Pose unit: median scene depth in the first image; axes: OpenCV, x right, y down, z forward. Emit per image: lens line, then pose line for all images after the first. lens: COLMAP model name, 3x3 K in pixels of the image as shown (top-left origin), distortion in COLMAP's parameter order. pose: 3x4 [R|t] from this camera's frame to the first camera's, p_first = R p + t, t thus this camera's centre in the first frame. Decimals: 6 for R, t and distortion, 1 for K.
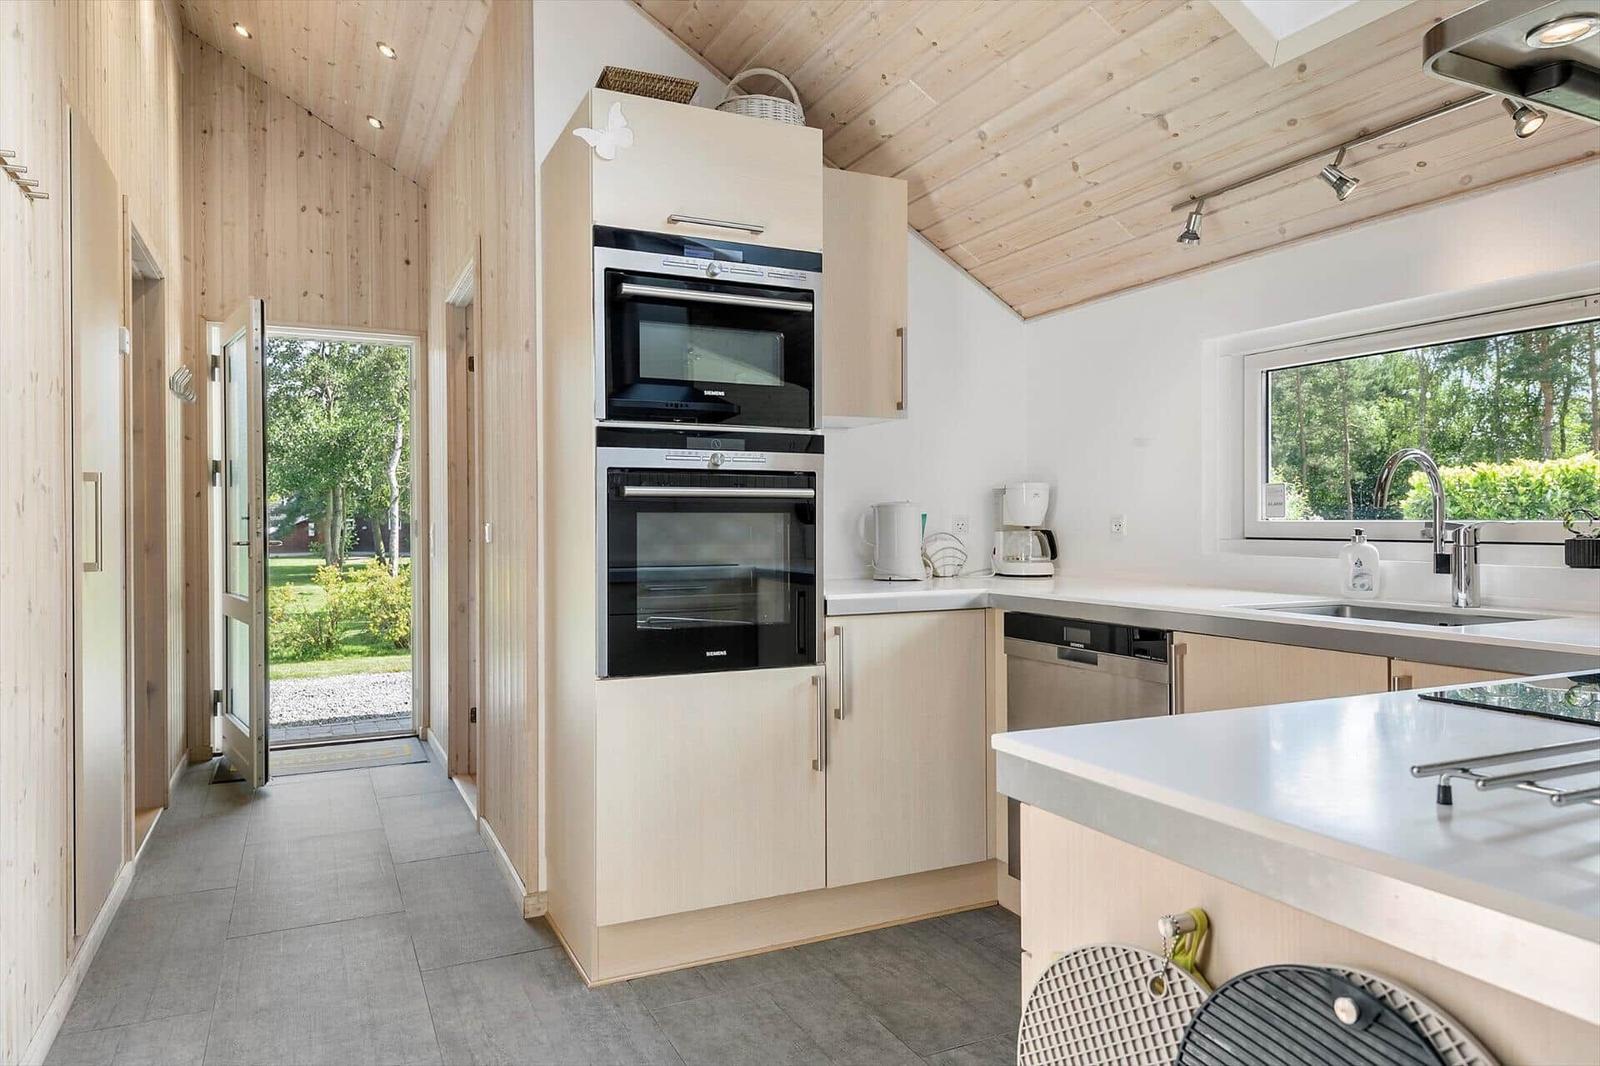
lens RADIAL K [[1014.5, 0, 804.2], [0, 1014.5, 529.8], [0, 0, 1]] dist [-0.002651, -0.005508]
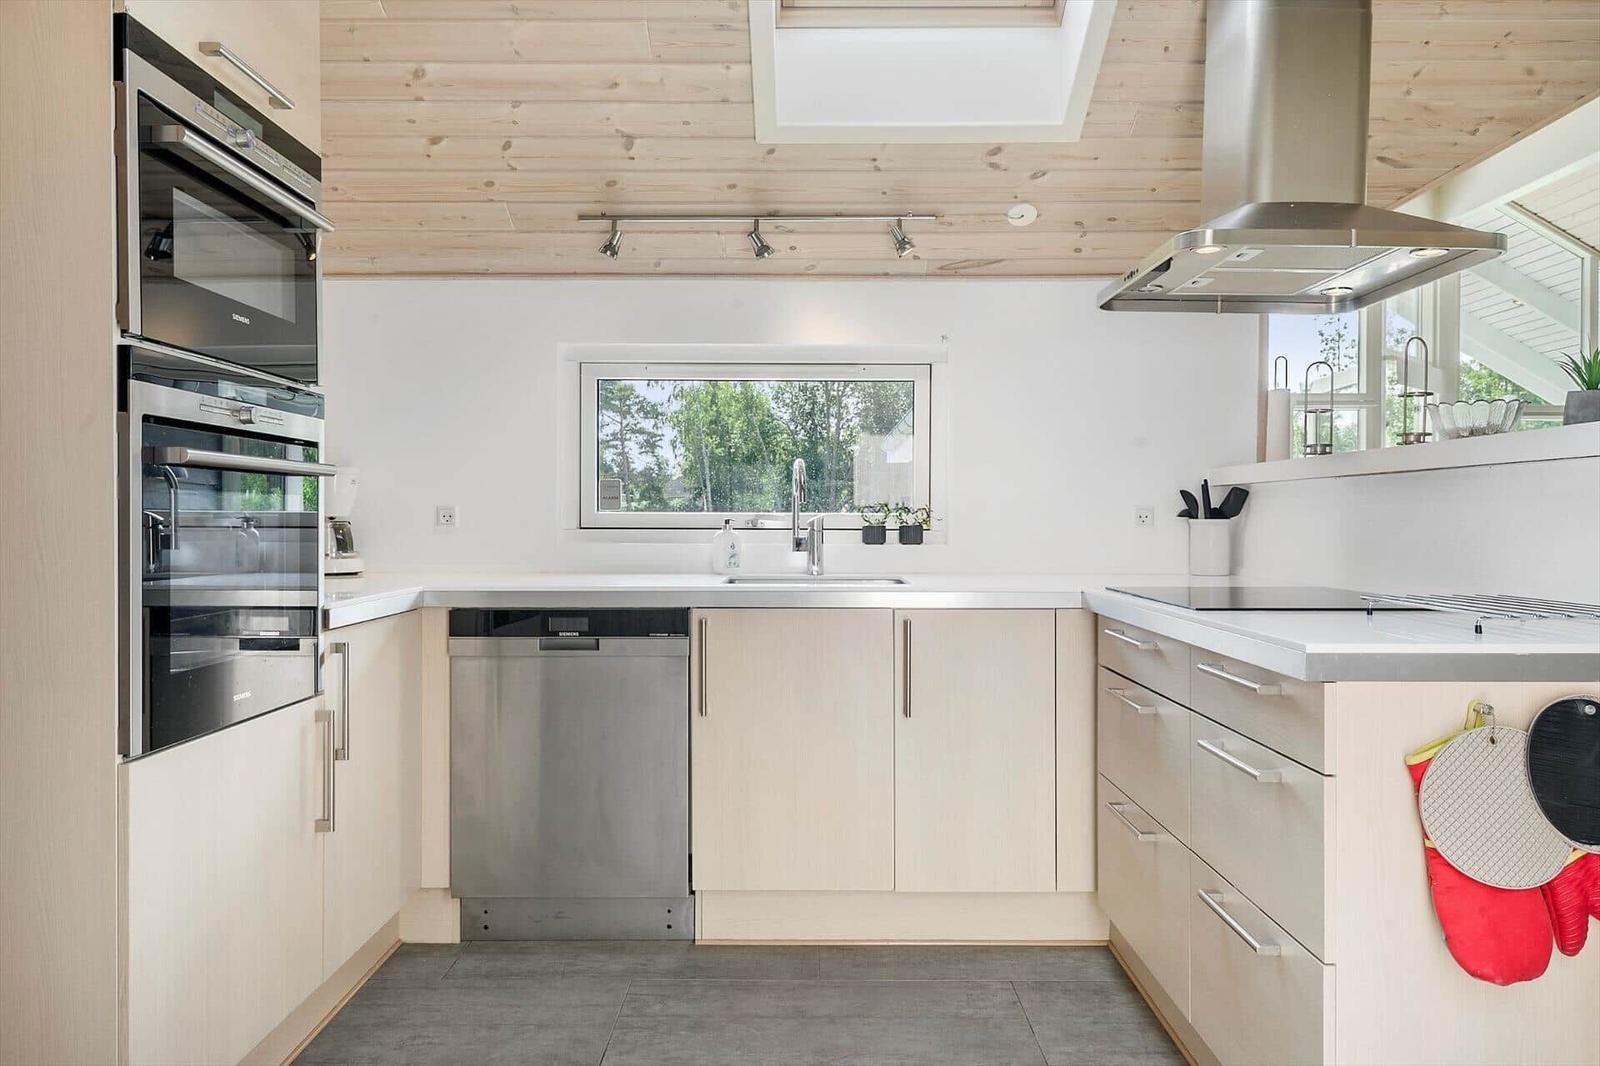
lens RADIAL K [[1014.5, 0, 808.8], [0, 1014.5, 530.8], [0, 0, 1]] dist [-0.002651, -0.005508]
pose [[0.440250, -0.006722, 0.897850, -0.518456], [0.001962, 0.999977, 0.006524, 0.005118], [-0.897873, -0.001110, 0.440253, 0.338133]]
